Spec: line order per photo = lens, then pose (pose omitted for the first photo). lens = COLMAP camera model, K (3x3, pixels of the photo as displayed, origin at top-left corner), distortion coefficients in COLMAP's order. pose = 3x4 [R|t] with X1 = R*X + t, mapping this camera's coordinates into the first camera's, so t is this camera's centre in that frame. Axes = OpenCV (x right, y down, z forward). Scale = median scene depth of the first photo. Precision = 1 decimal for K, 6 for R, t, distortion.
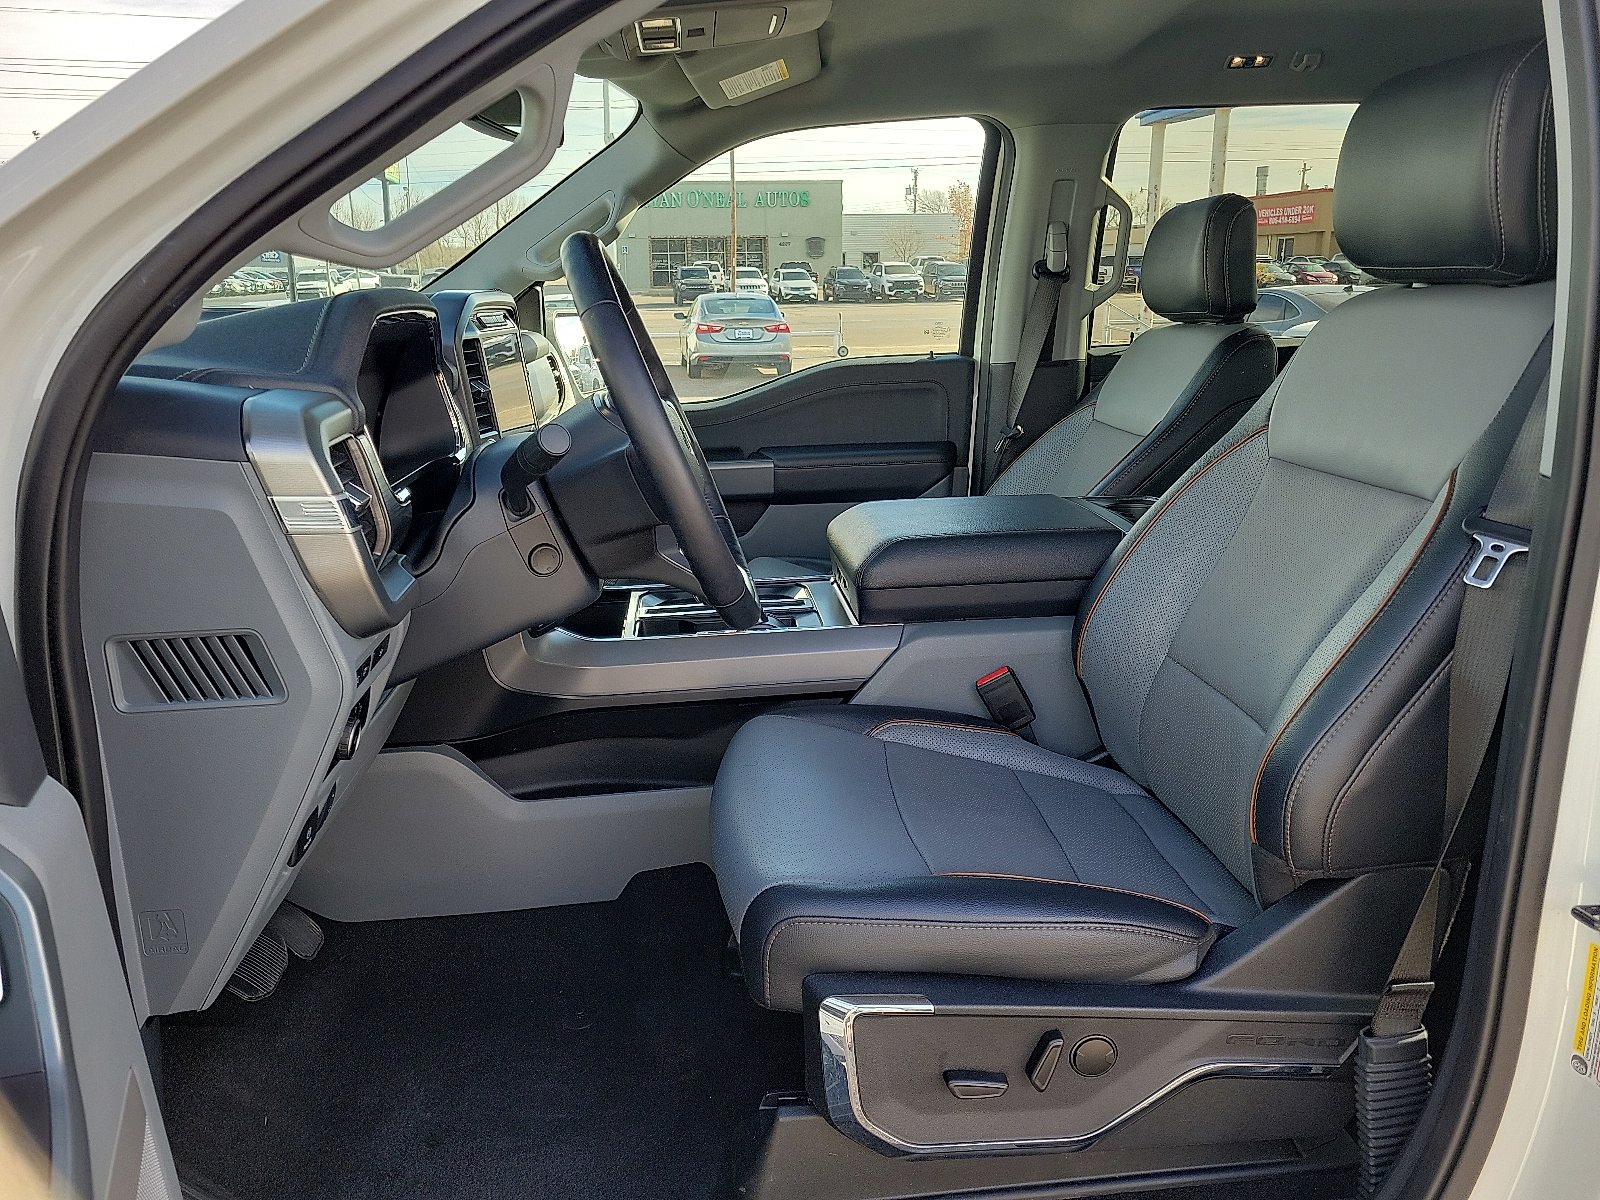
lens RADIAL K [[1212.9, 0, 793.1], [0, 1212.9, 597.3], [0, 0, 1]] dist [0.019701, -0.007764]
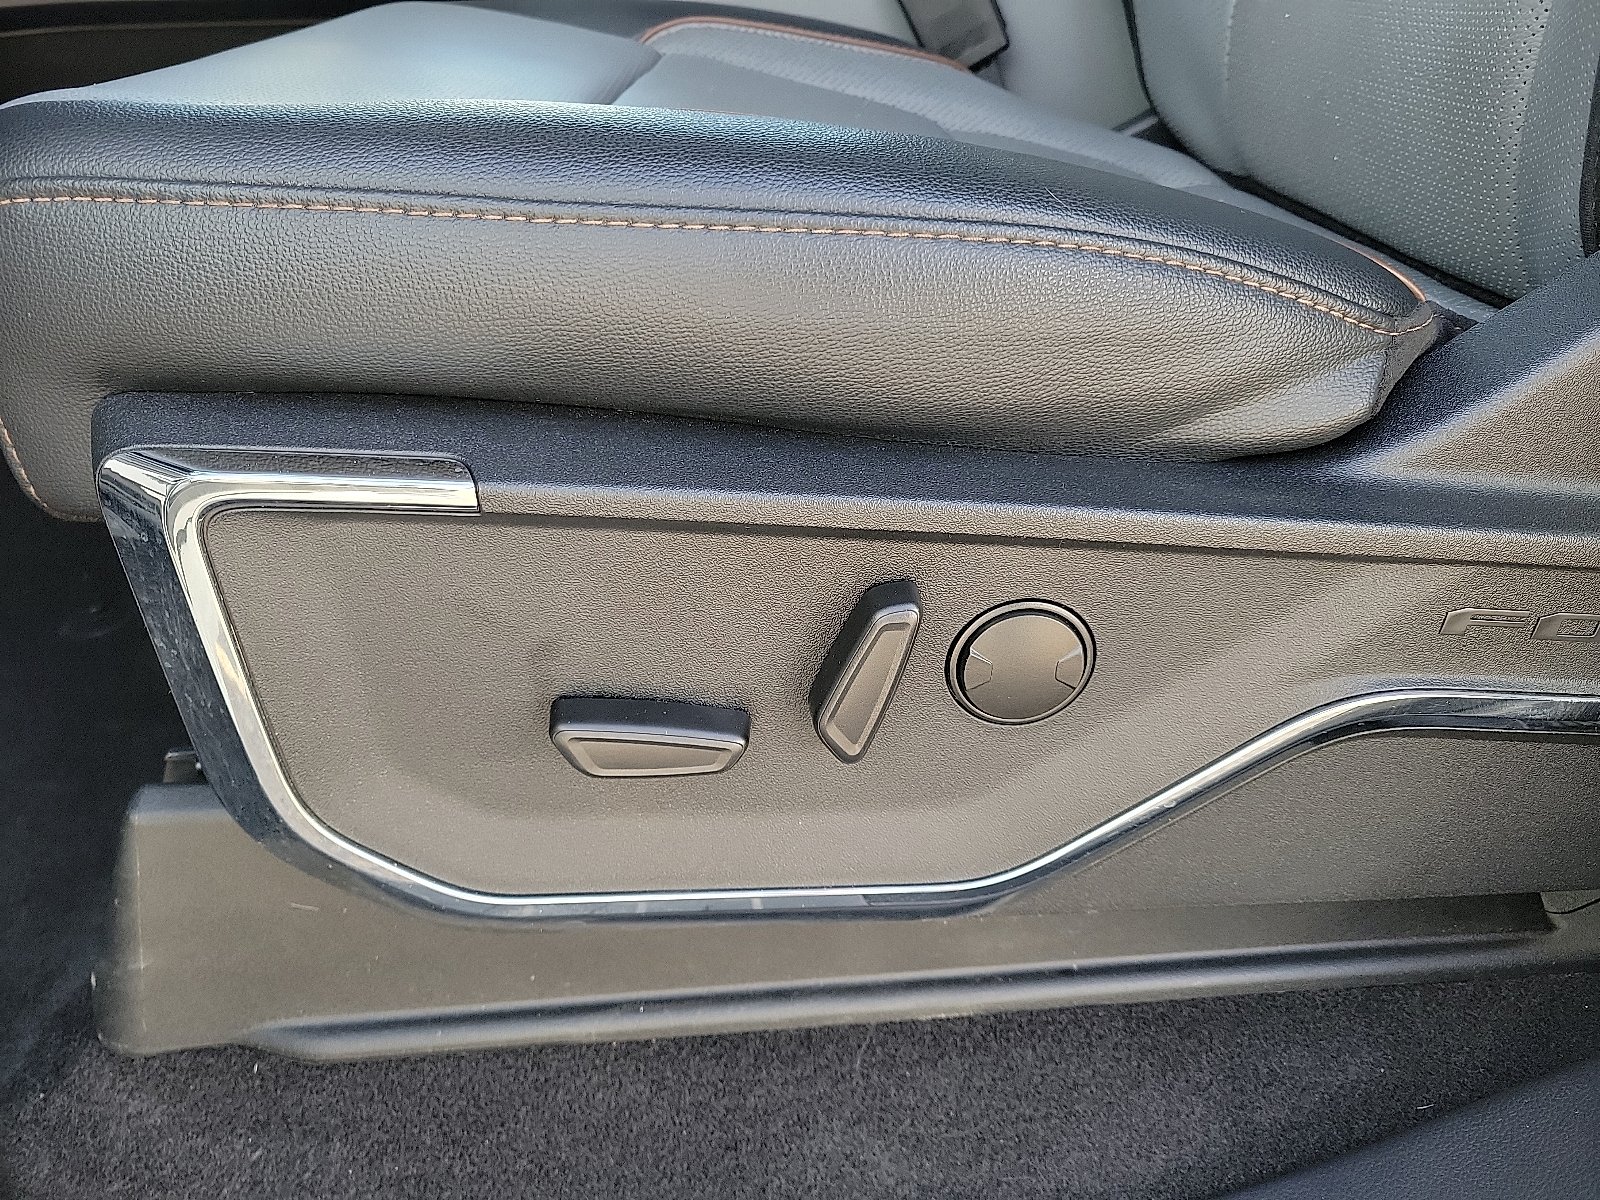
lens RADIAL K [[1226.7, 0, 805.9], [0, 1226.7, 595.6], [0, 0, 1]] dist [0.060449, -0.045551]
pose [[0.999666, 0.020703, -0.015457, 0.193722], [-0.015946, 0.965107, 0.261368, 0.274064], [0.020329, -0.261034, 0.965115, 0.684826]]
